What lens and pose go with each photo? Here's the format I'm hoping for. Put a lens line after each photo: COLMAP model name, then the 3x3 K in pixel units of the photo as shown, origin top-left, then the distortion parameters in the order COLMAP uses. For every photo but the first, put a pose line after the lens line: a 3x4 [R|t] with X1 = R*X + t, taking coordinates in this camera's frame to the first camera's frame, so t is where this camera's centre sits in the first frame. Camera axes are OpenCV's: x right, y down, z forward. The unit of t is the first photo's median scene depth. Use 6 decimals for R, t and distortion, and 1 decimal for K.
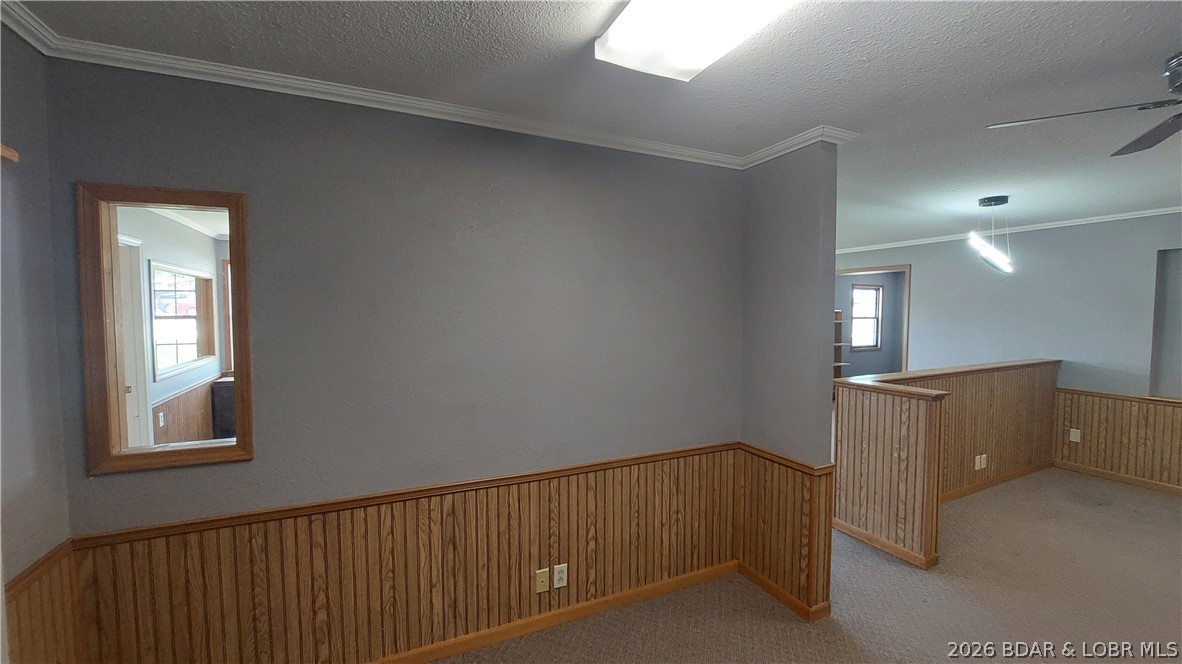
lens RADIAL K [[469.6, 0, 589.0], [0, 469.6, 326.9], [0, 0, 1]] dist [-0.029782, 0.003422]
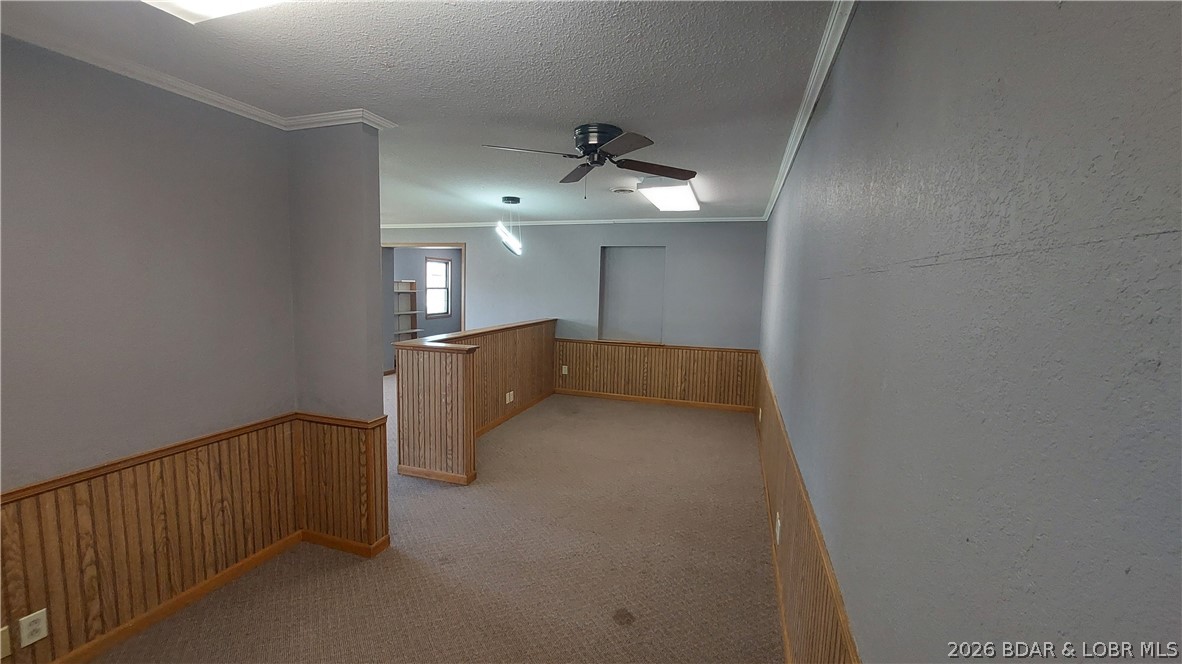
lens RADIAL K [[469.6, 0, 593.3], [0, 469.6, 327.8], [0, 0, 1]] dist [-0.029782, 0.003422]
pose [[0.667972, -0.051085, 0.742431, 0.025247], [0.002011, 0.997761, 0.066845, 0.004527], [-0.744183, -0.043158, 0.666580, -0.114149]]
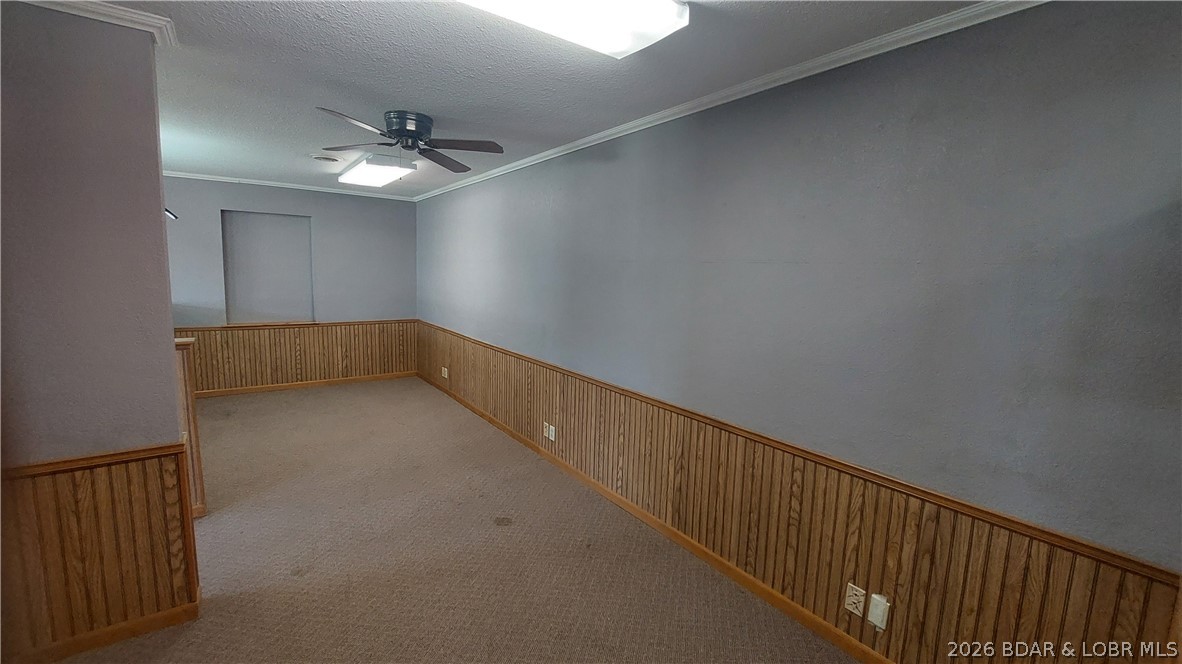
lens RADIAL K [[469.6, 0, 593.7], [0, 469.6, 326.7], [0, 0, 1]] dist [-0.029782, 0.003422]
pose [[-0.212704, -0.121891, 0.969484, -0.382199], [0.001185, 0.992156, 0.125002, -0.005483], [-0.977116, 0.027737, -0.210891, 0.382265]]
